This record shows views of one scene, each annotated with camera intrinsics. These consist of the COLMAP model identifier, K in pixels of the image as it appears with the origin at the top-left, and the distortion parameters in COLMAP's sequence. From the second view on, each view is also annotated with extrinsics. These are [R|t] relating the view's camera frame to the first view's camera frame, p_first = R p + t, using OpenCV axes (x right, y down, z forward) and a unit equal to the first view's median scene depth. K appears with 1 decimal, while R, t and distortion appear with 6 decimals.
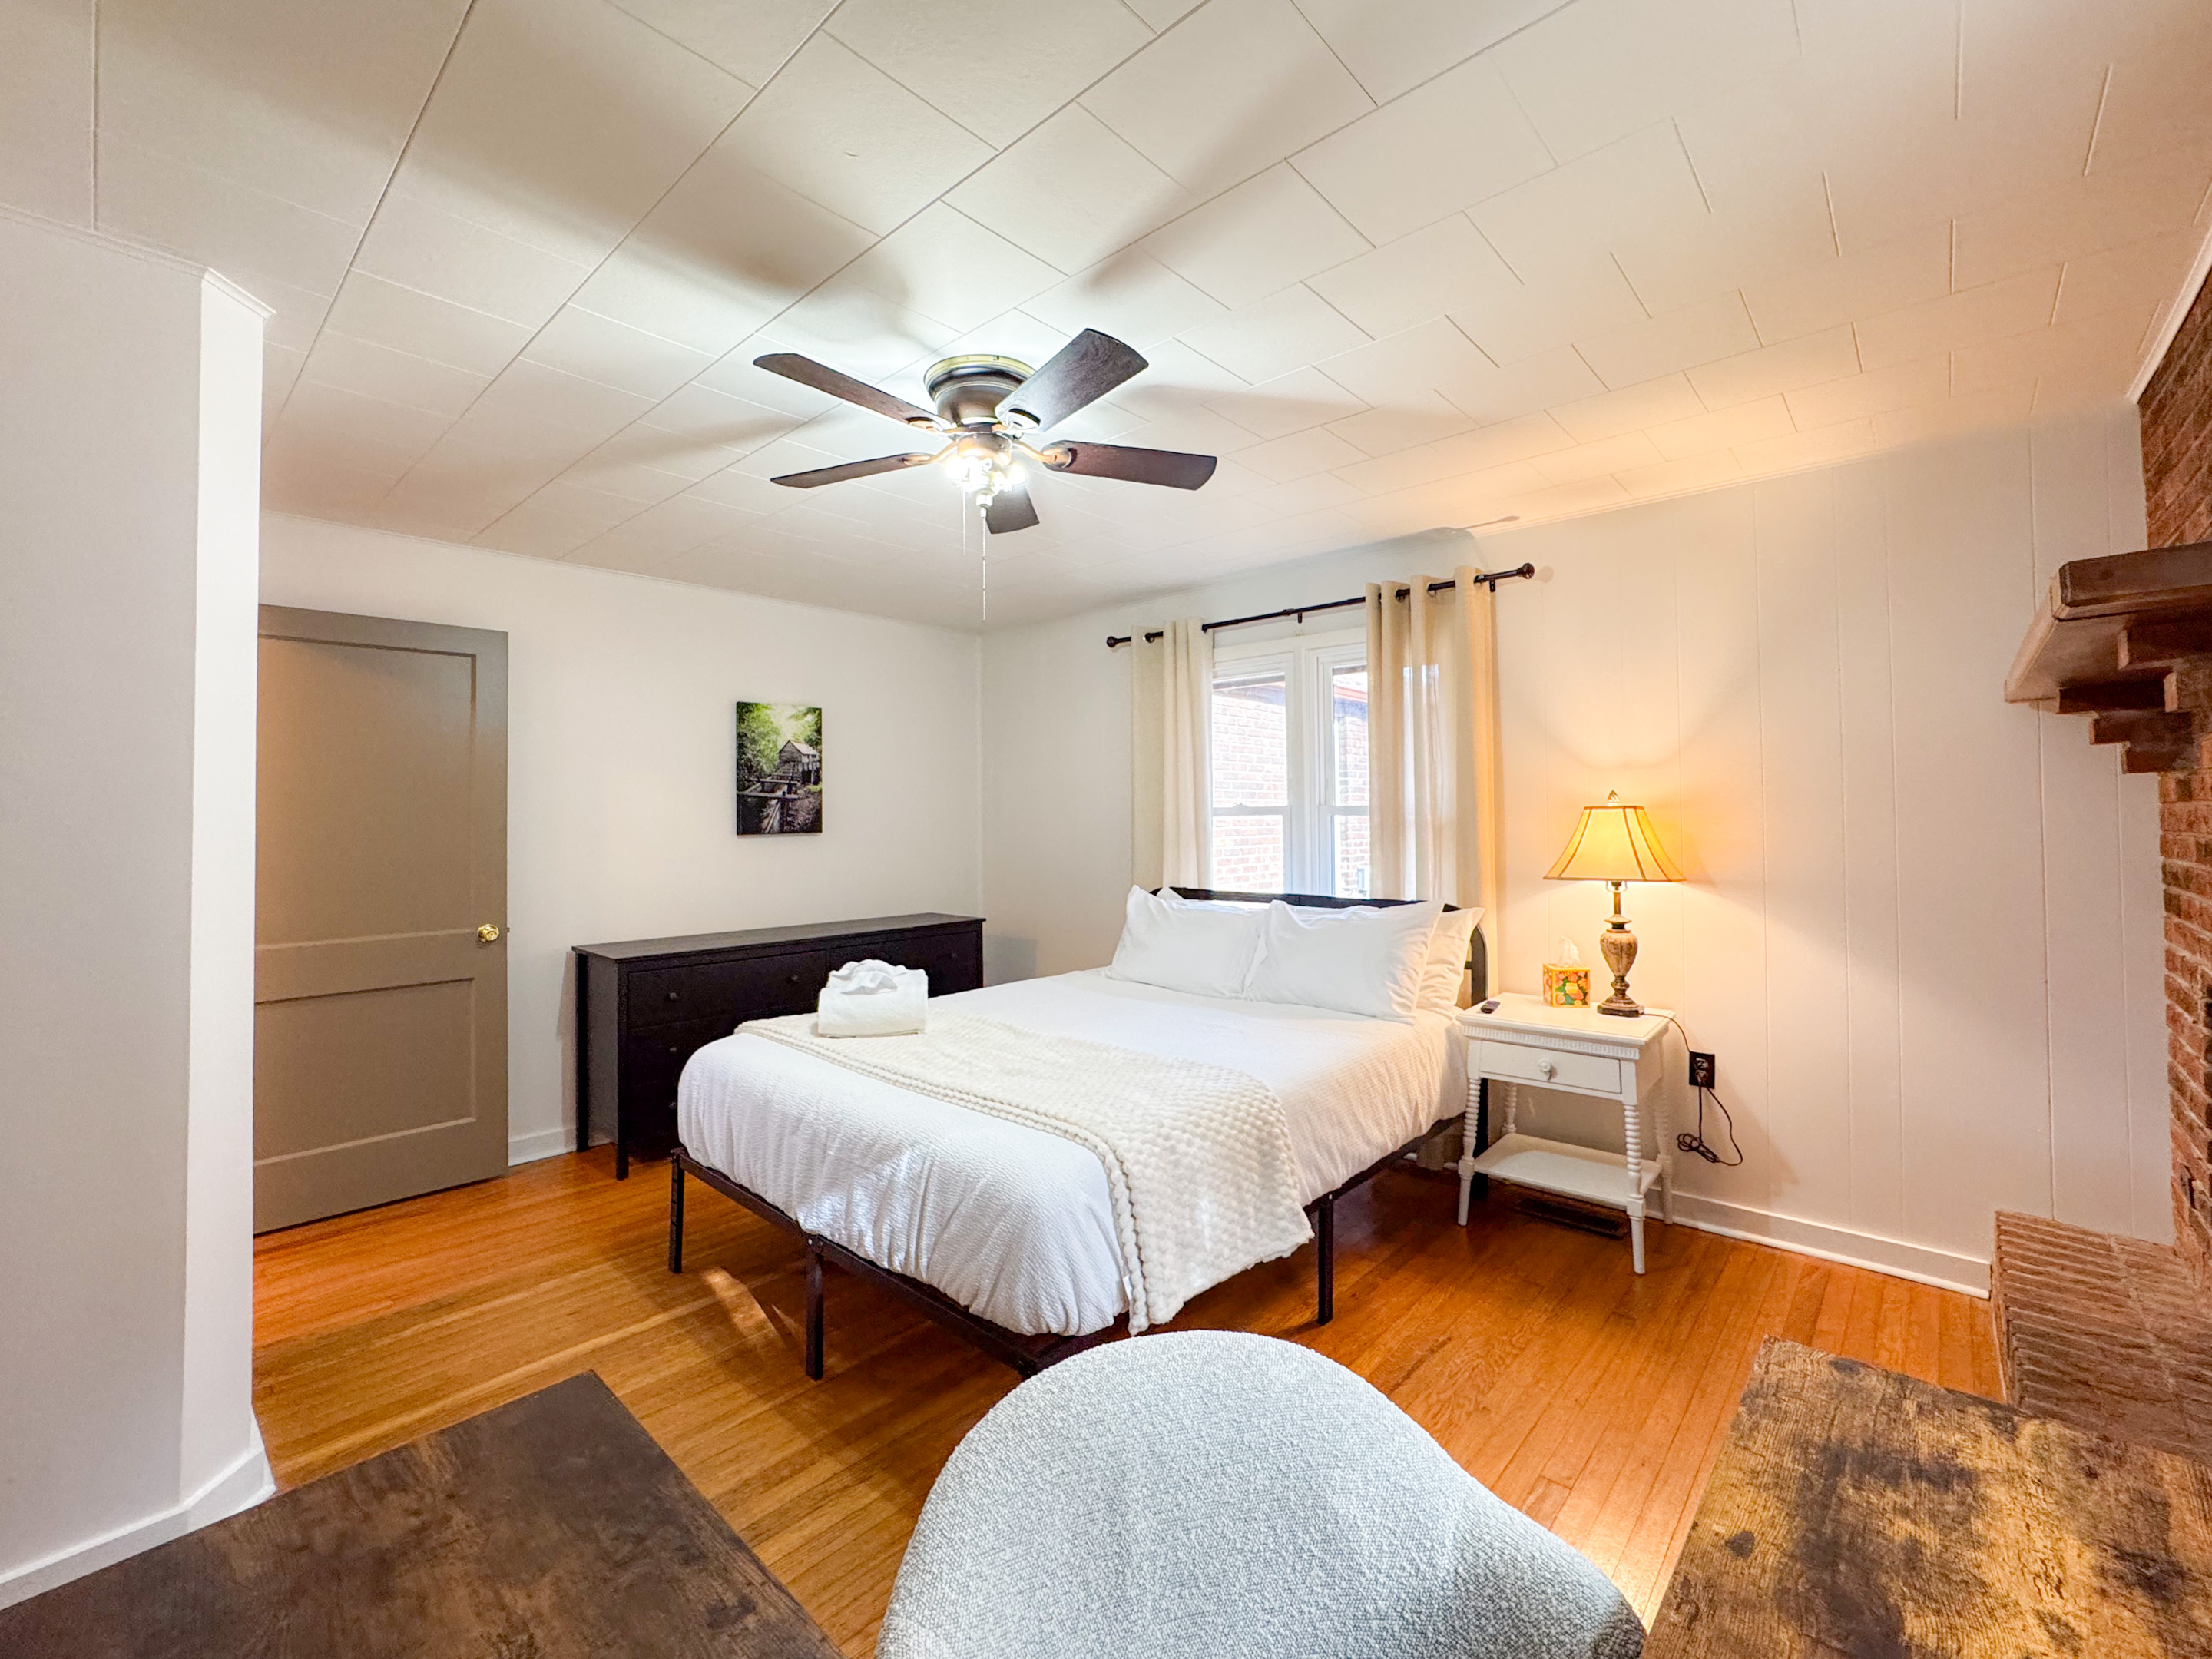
lens RADIAL K [[939.5, 0, 1106.5], [0, 939.5, 802.5], [0, 0, 1]] dist [-0.038908, 0.013616]
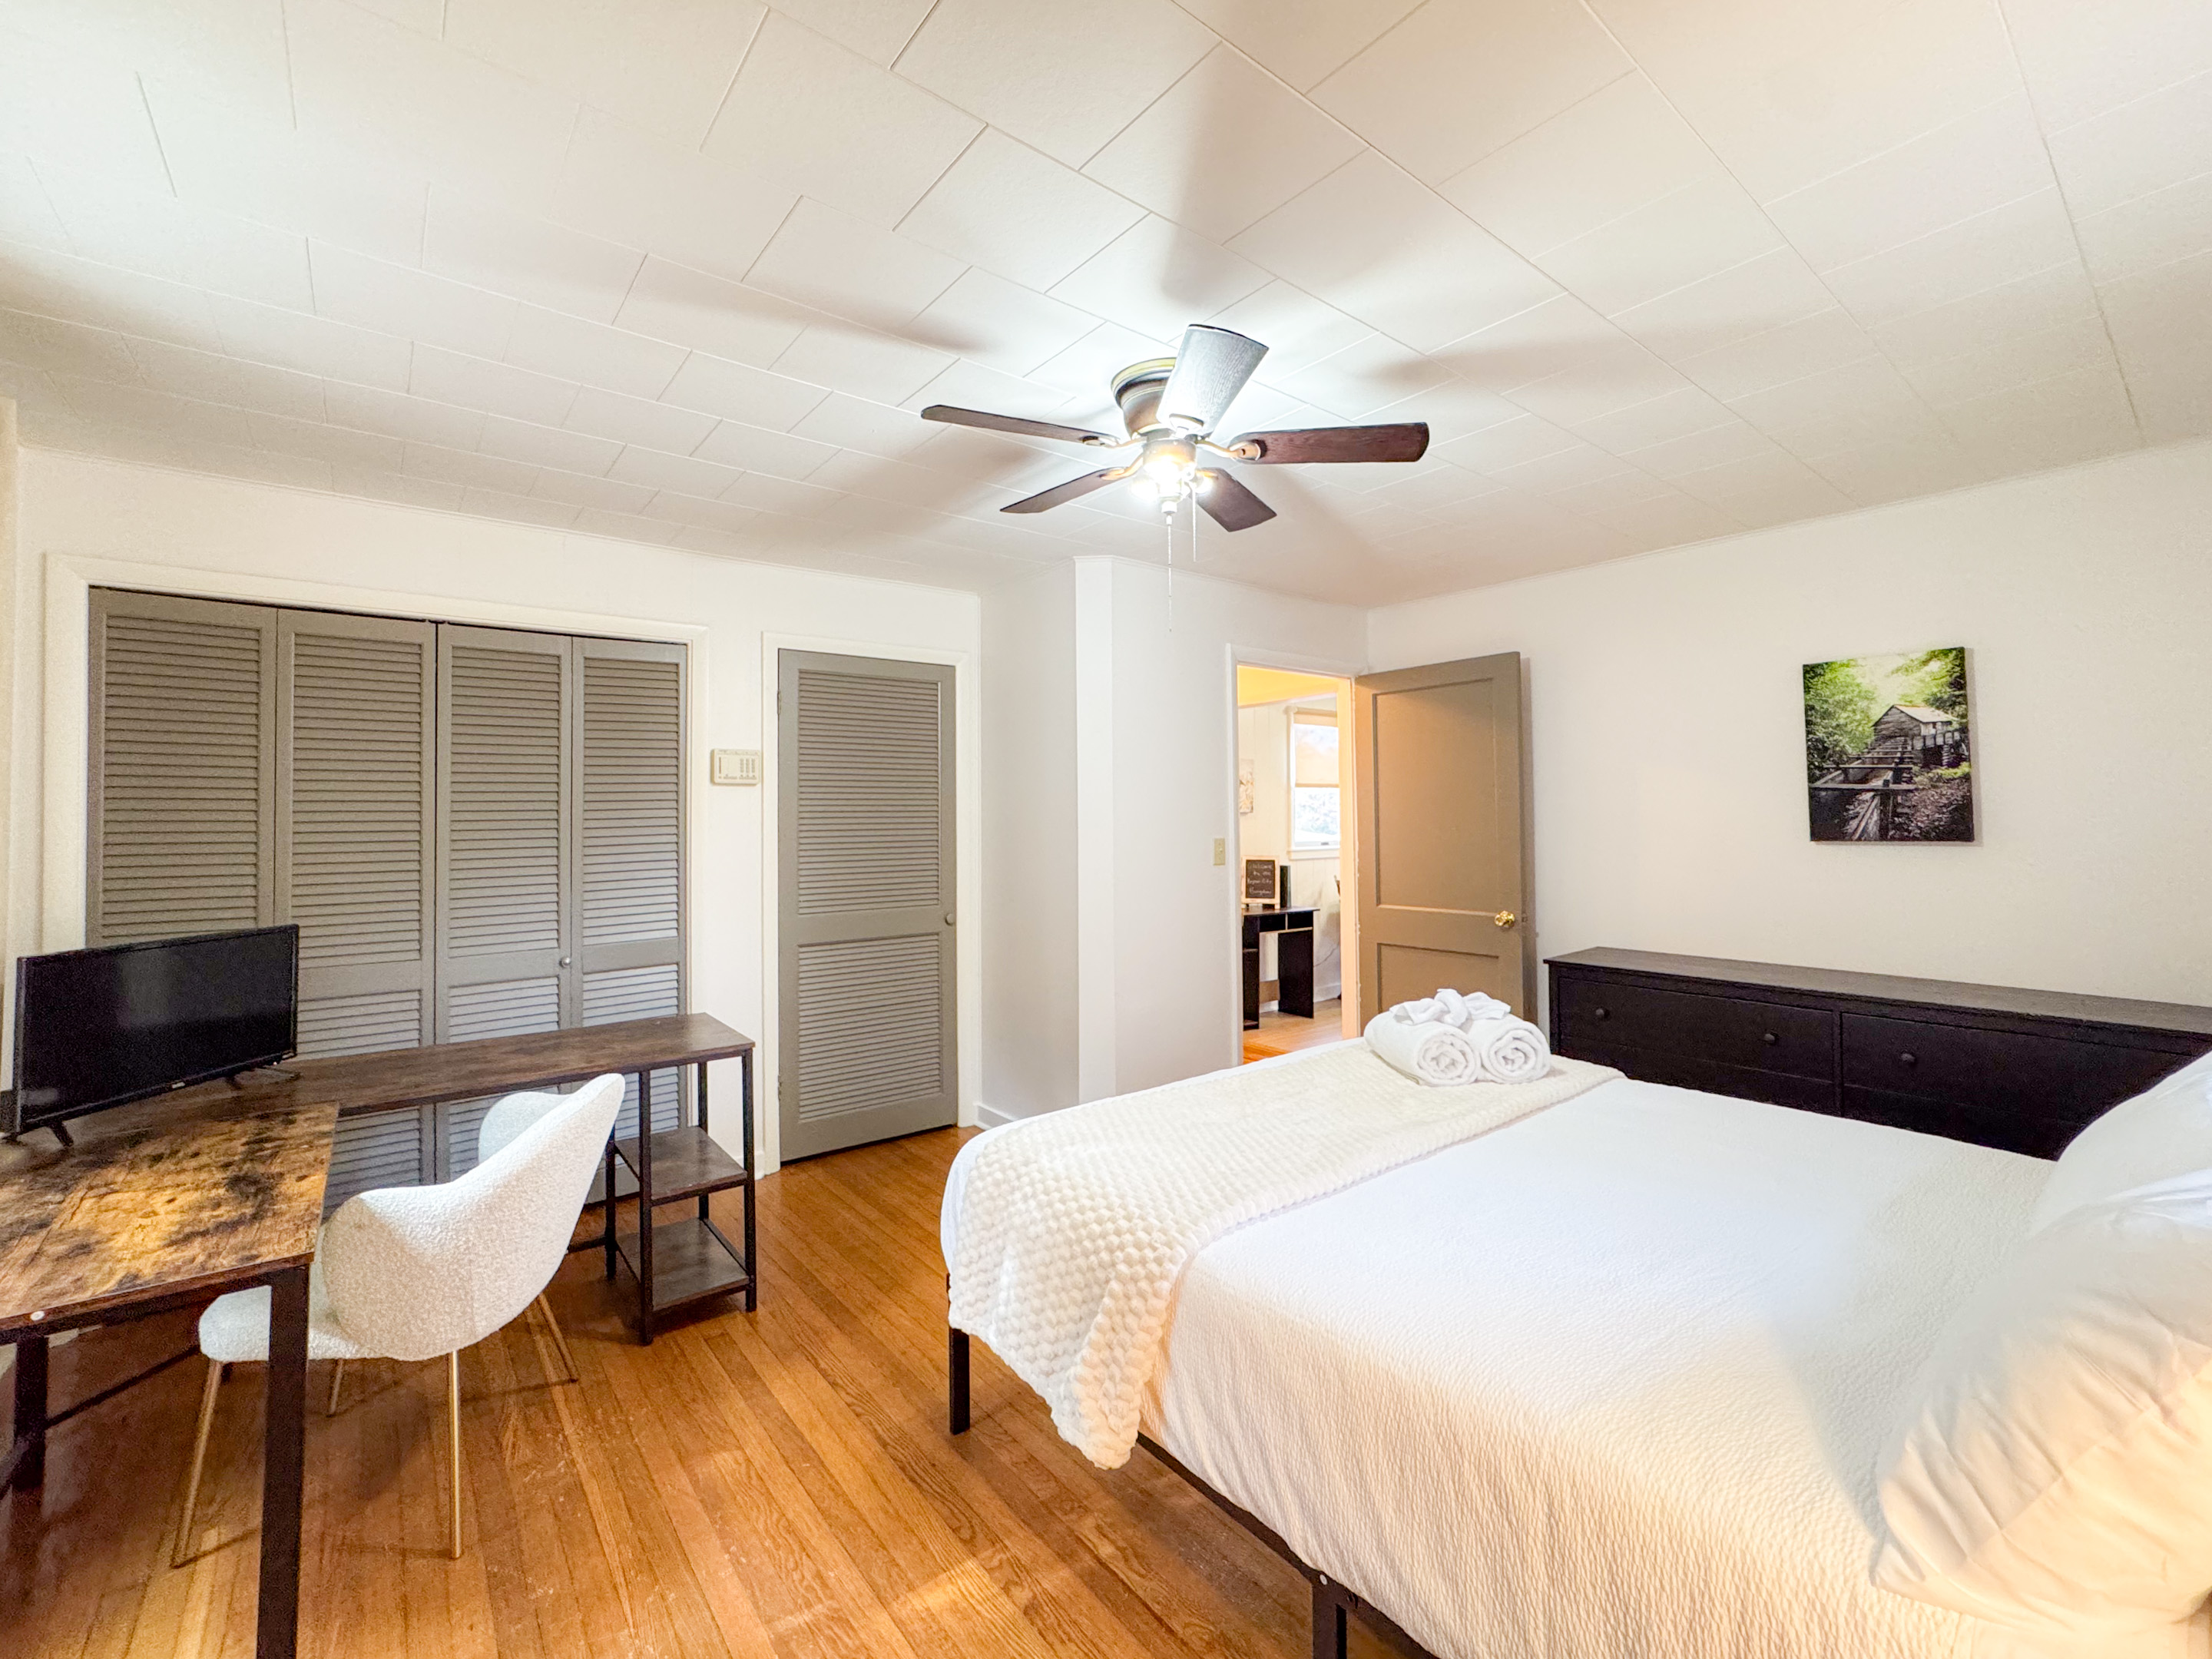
lens RADIAL K [[939.5, 0, 1106.5], [0, 939.5, 802.5], [0, 0, 1]] dist [-0.038908, 0.013616]
pose [[-0.158001, -0.007533, -0.987410, 0.429972], [0.023580, 0.999657, -0.011400, -0.001069], [0.987157, -0.025084, -0.157769, 0.548467]]
